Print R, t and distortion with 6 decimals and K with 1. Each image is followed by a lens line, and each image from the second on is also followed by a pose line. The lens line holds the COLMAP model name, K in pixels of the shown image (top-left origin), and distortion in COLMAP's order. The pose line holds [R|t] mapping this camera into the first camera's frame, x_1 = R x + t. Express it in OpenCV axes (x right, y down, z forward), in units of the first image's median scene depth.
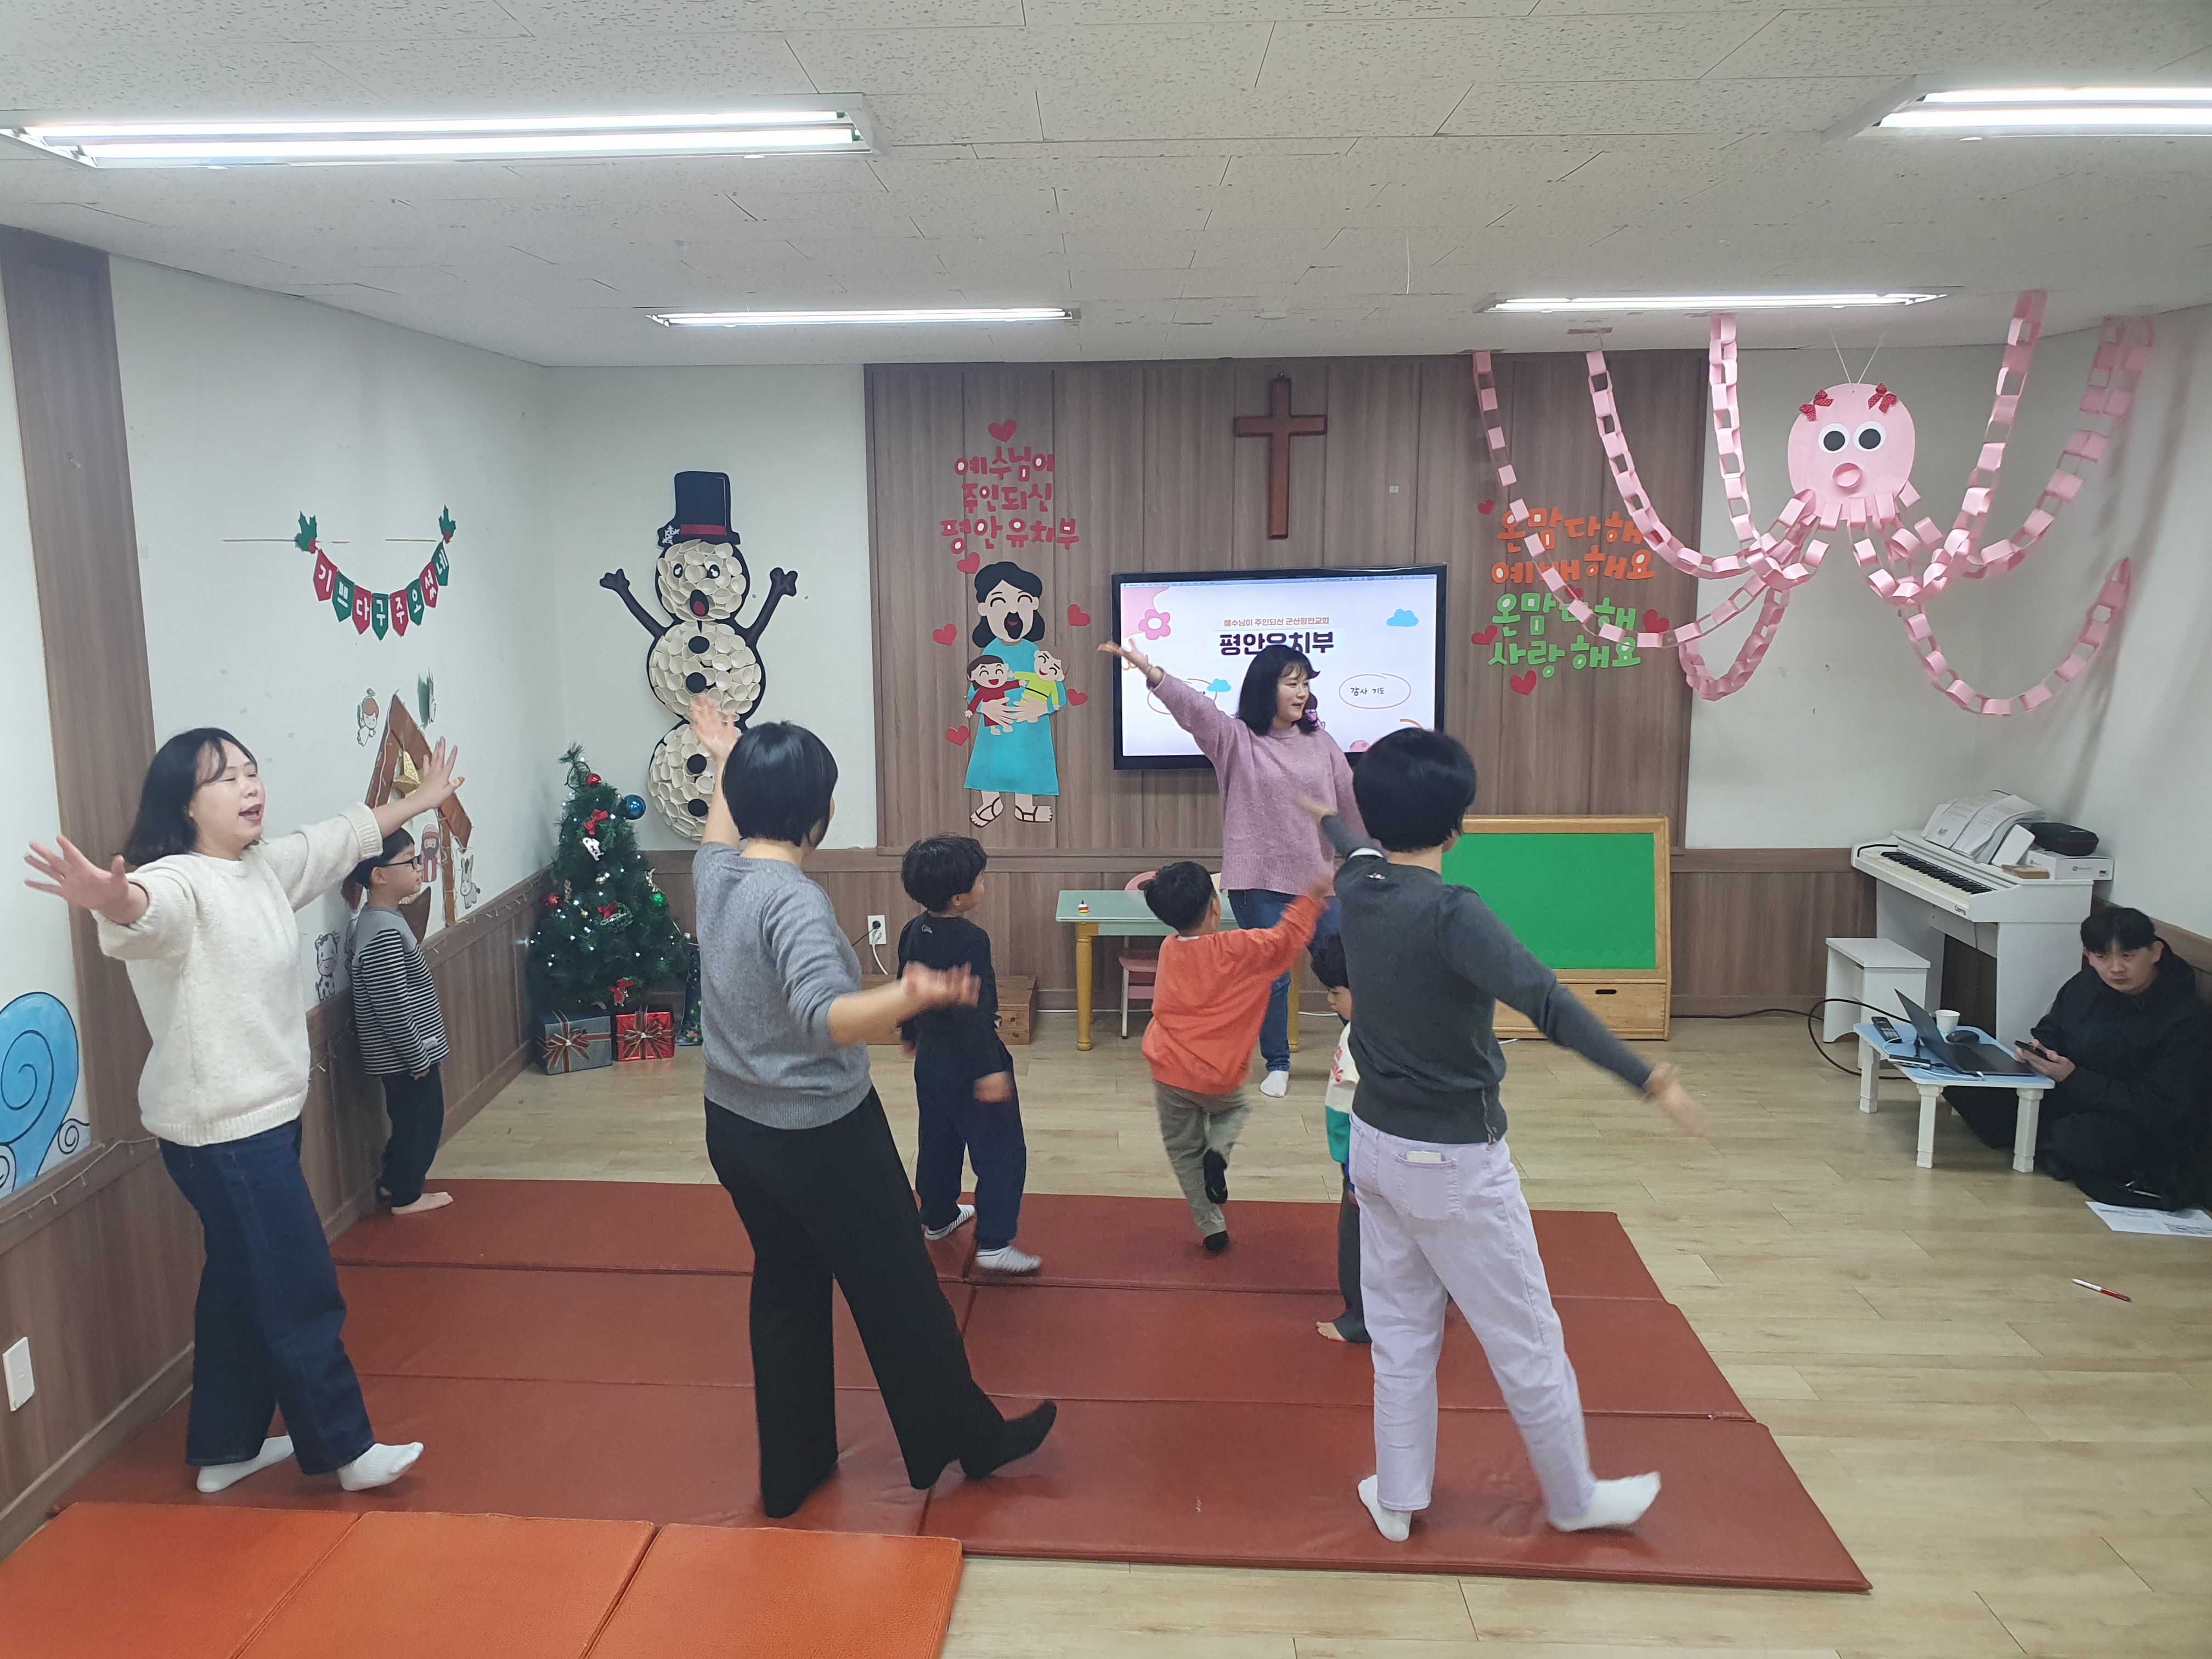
lens RADIAL K [[1755.6, 0, 1030.1], [0, 1755.6, 842.1], [0, 0, 1]] dist [0.020061, -0.030907]
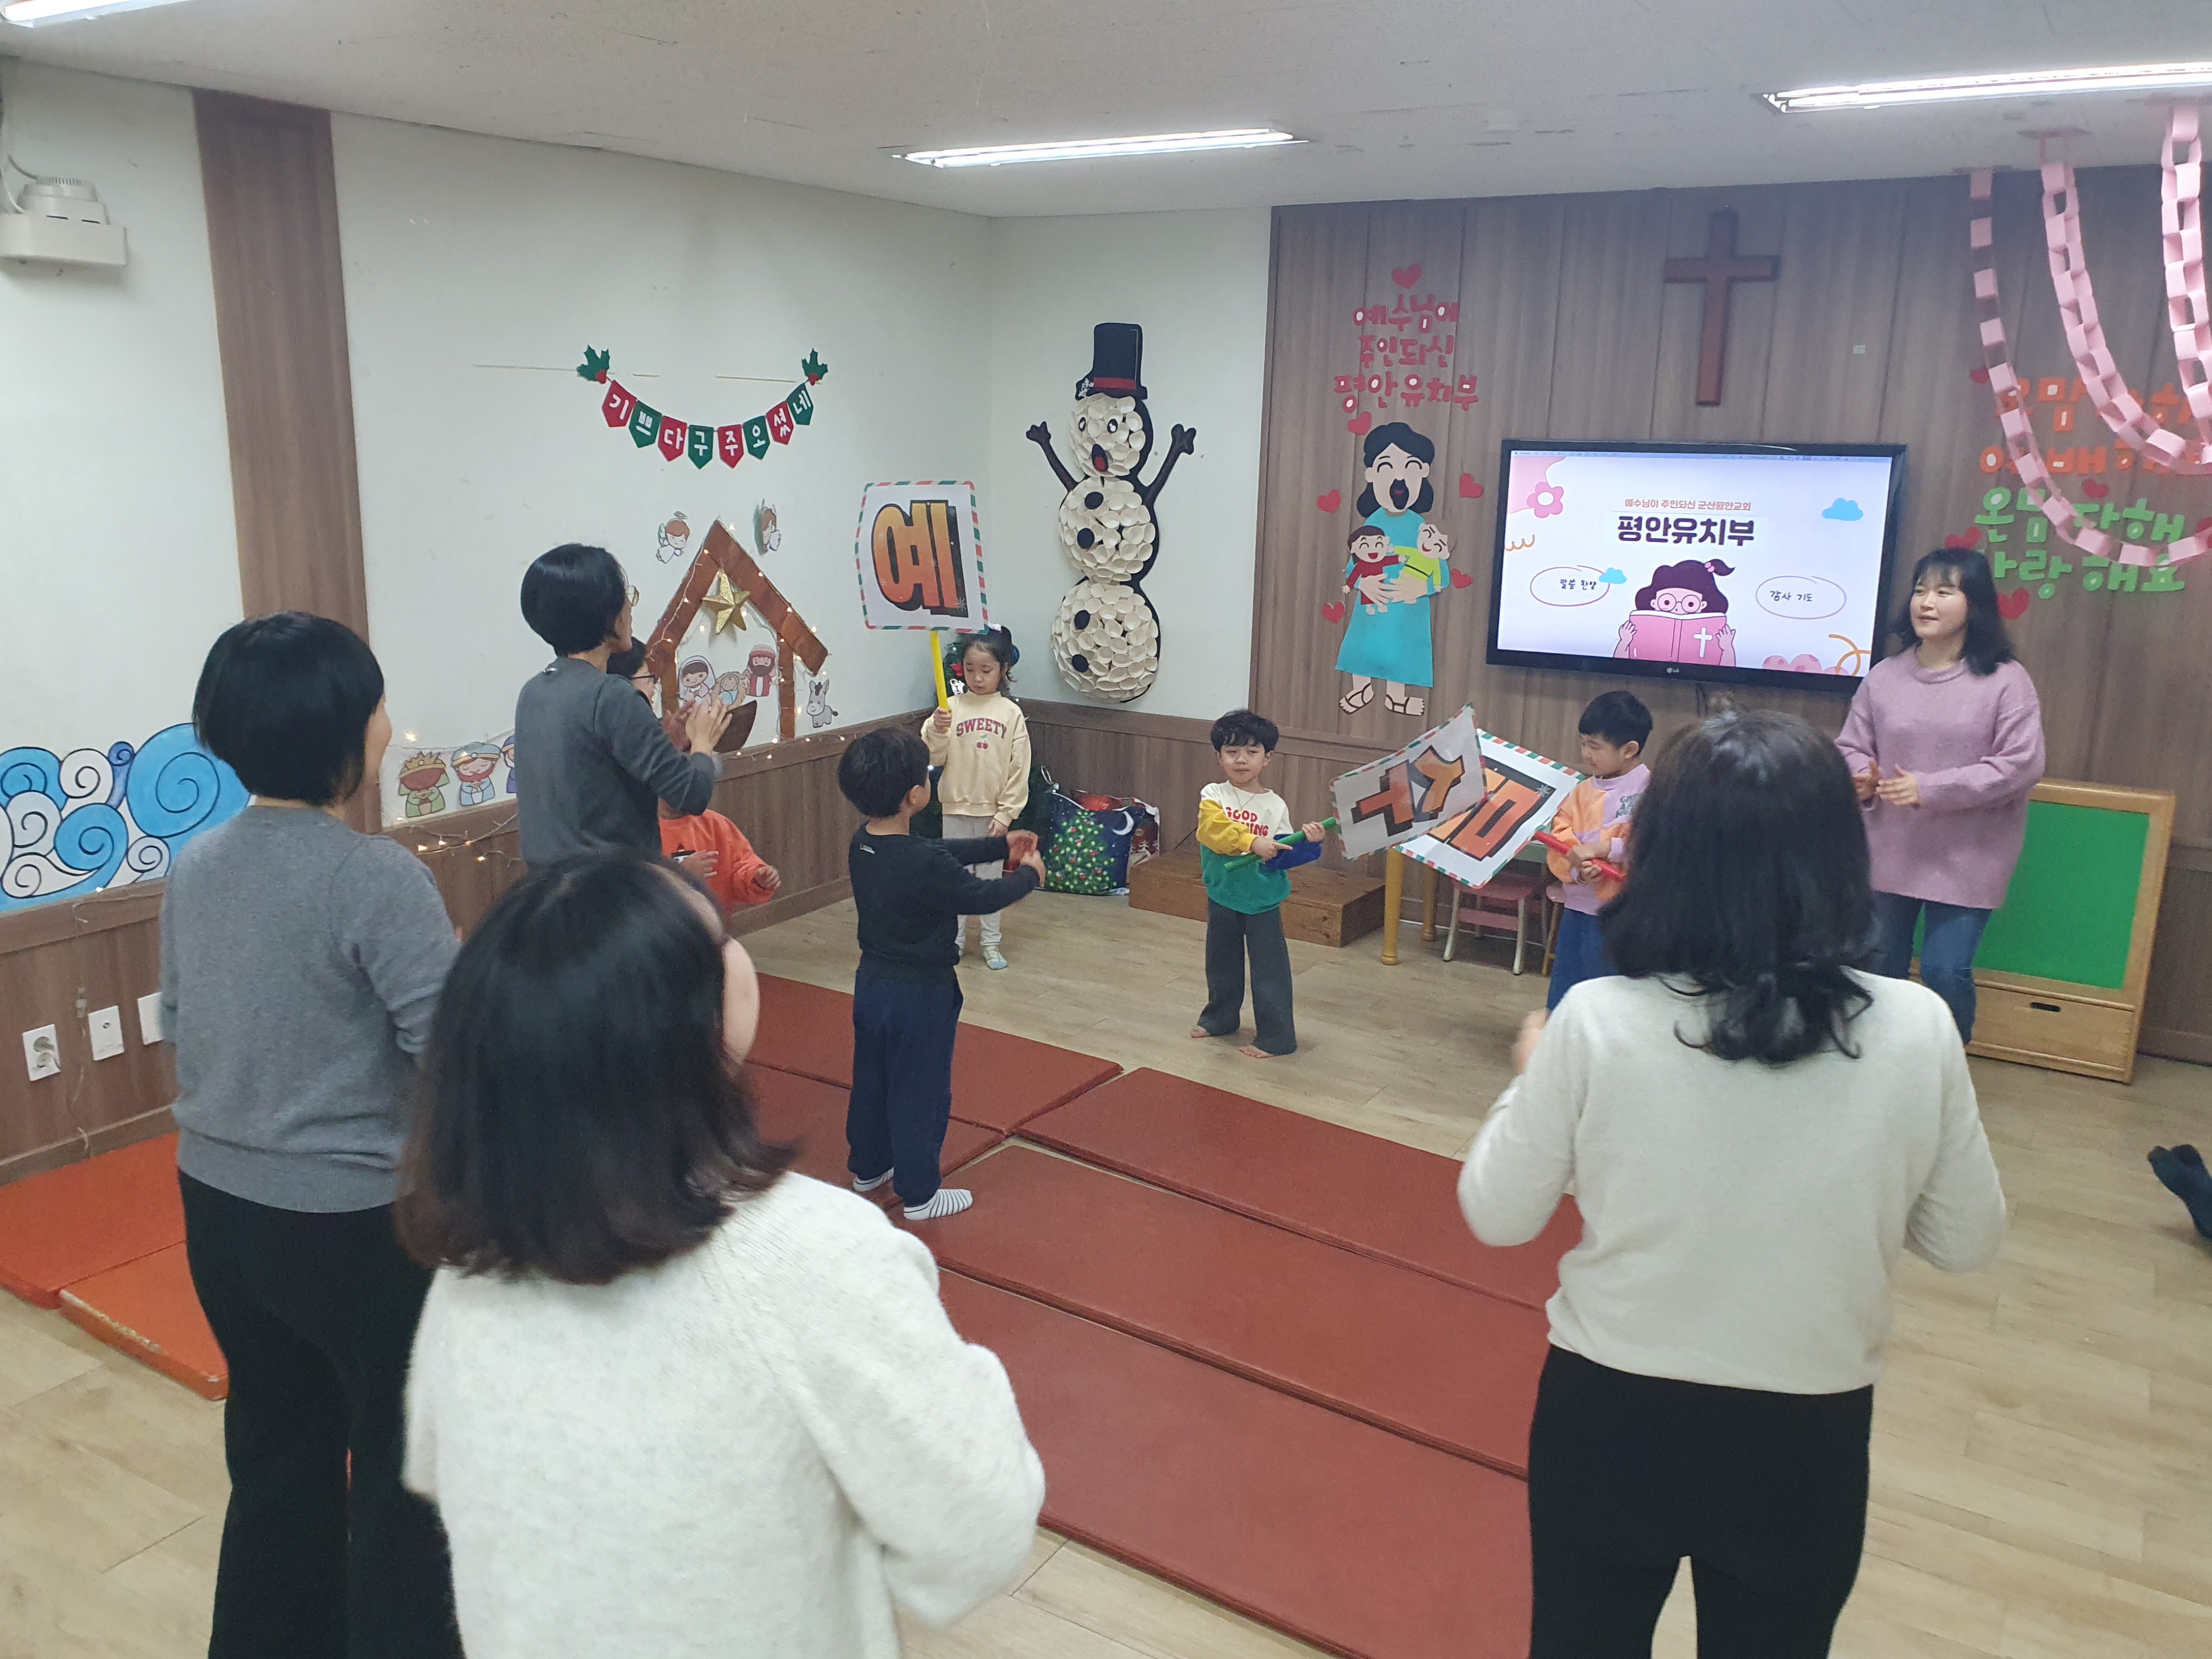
lens RADIAL K [[1755.6, 0, 1062.2], [0, 1755.6, 890.3], [0, 0, 1]] dist [0.020061, -0.030907]
pose [[0.866970, 0.158938, -0.472337, 0.308442], [-0.115392, 0.986046, 0.119995, -0.010035], [0.484818, -0.049528, 0.873212, 0.106362]]
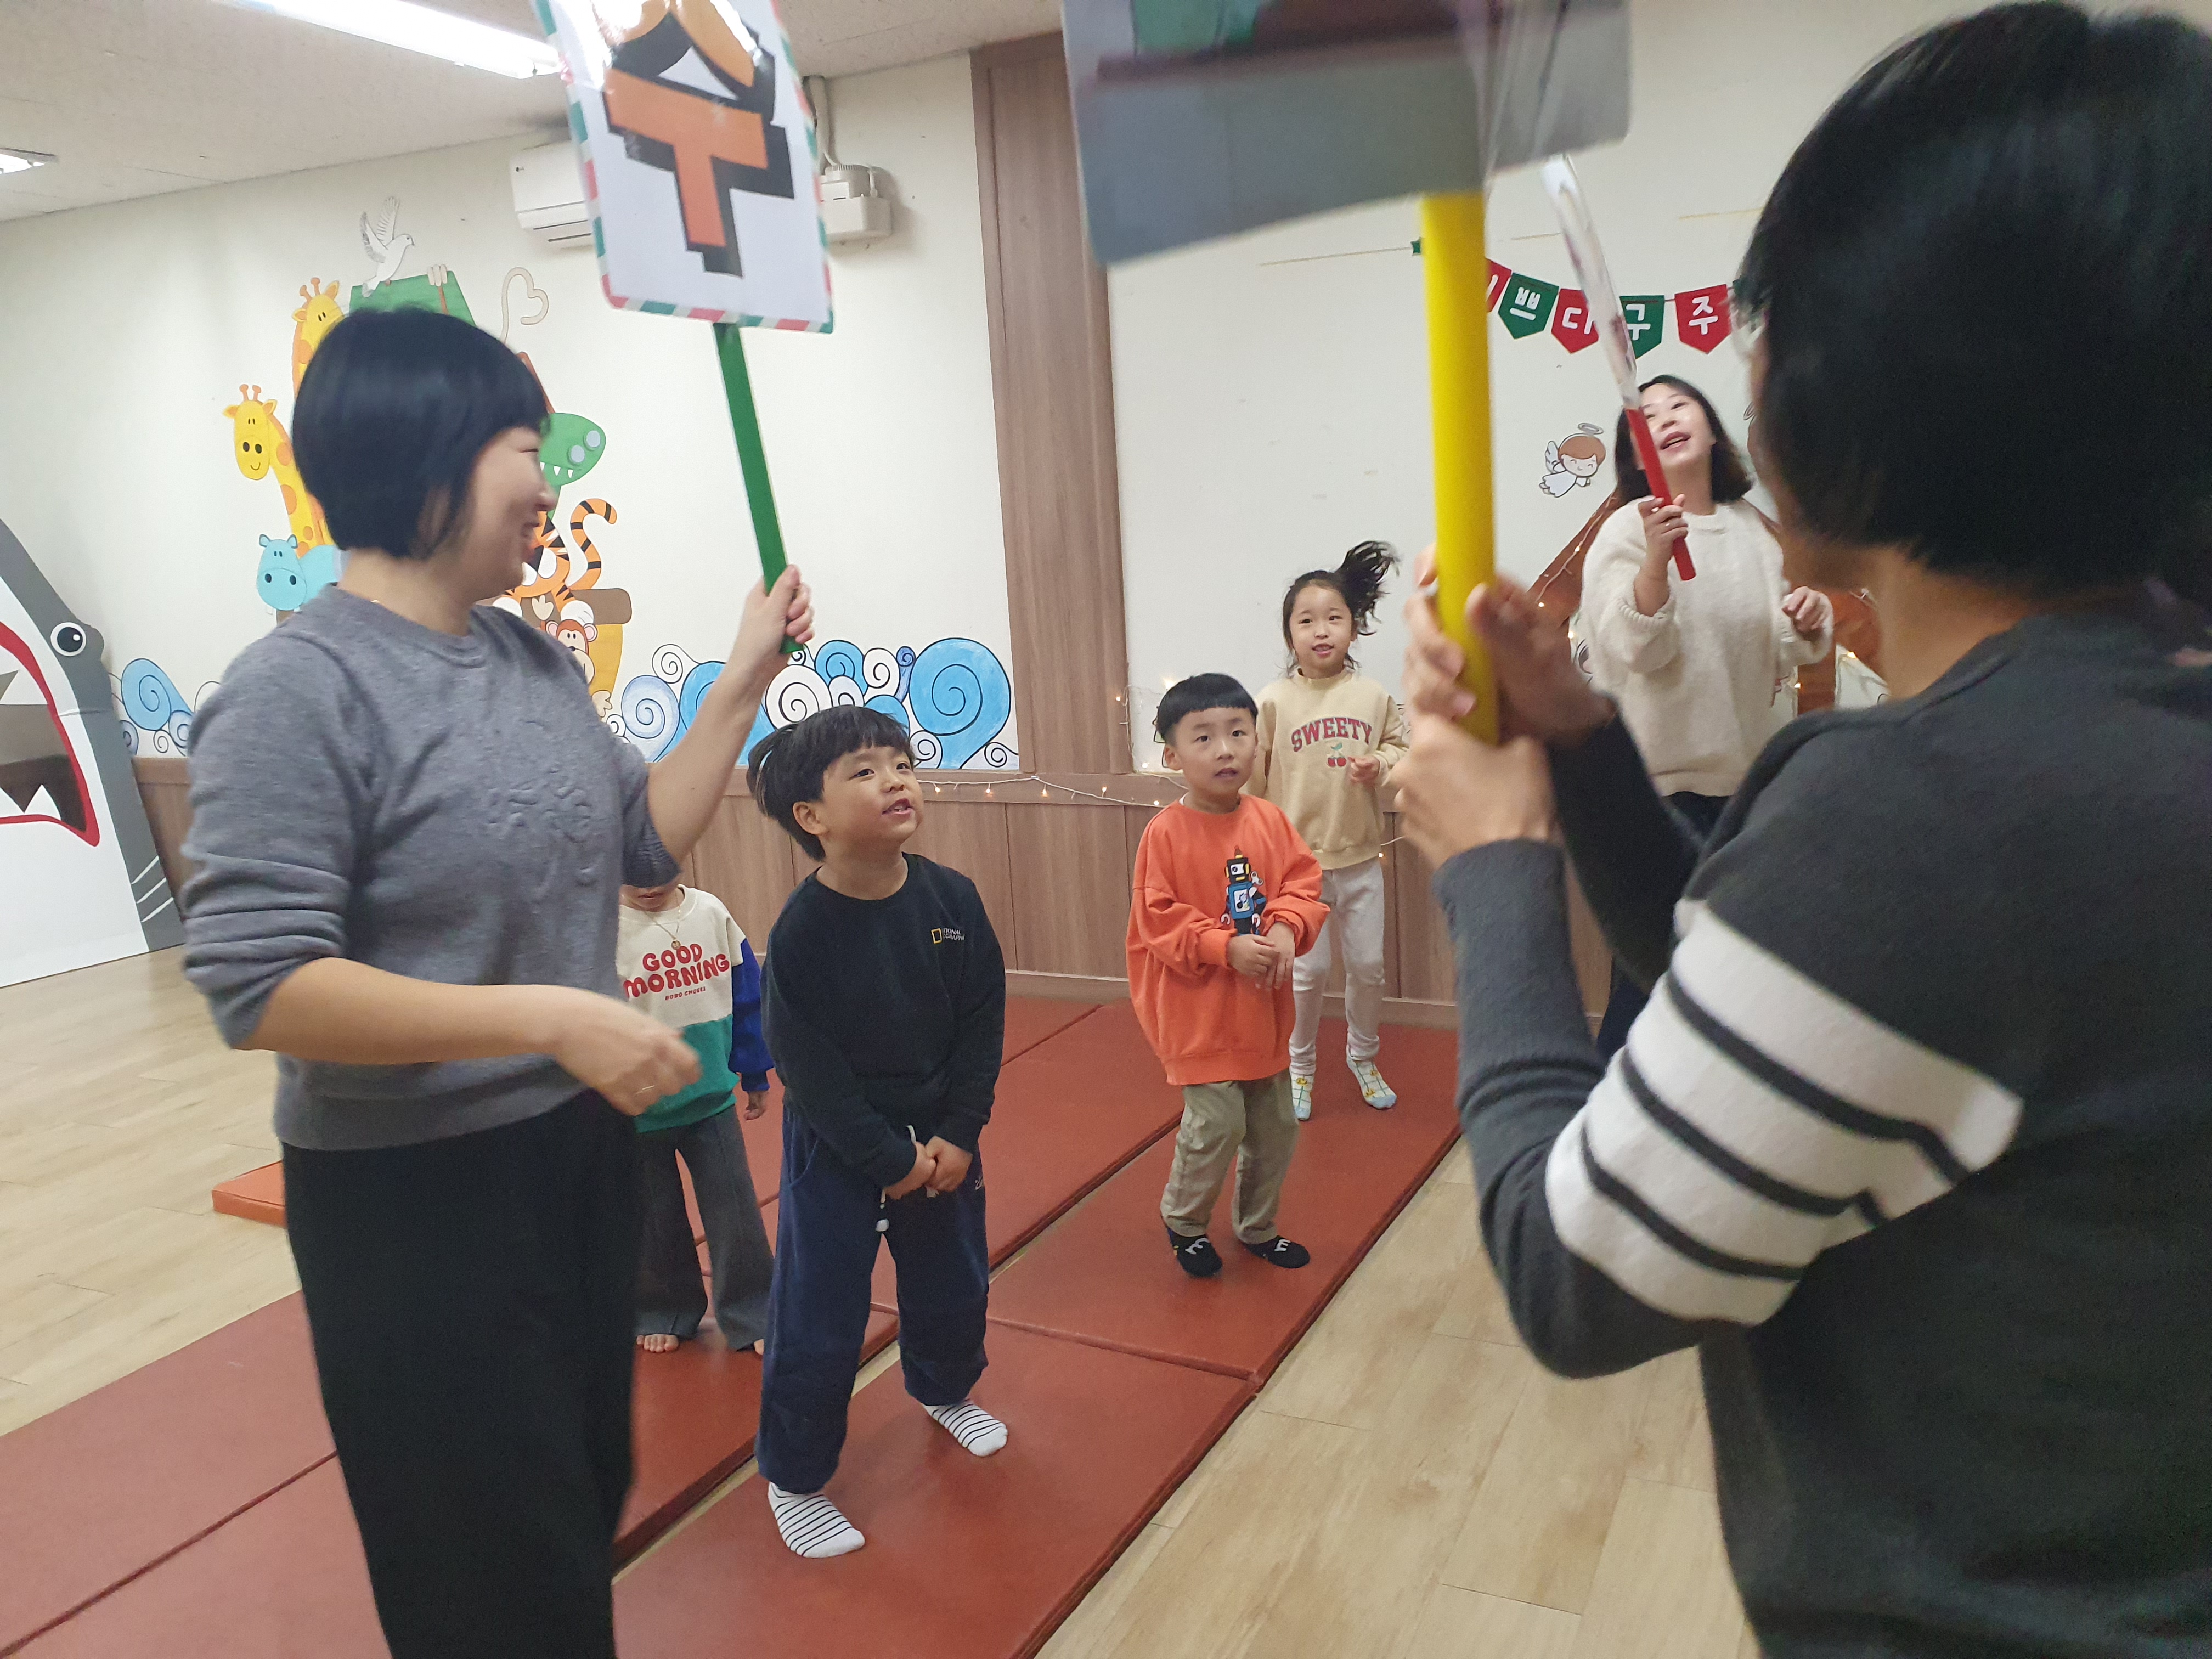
lens RADIAL K [[1755.6, 0, 1126.6], [0, 1755.6, 845.3], [0, 0, 1]] dist [0.020061, -0.030907]
pose [[-0.412835, 0.208435, -0.886635, 0.343197], [-0.096717, 0.957926, 0.270228, -0.077286], [0.905656, 0.197313, -0.375307, 0.890980]]
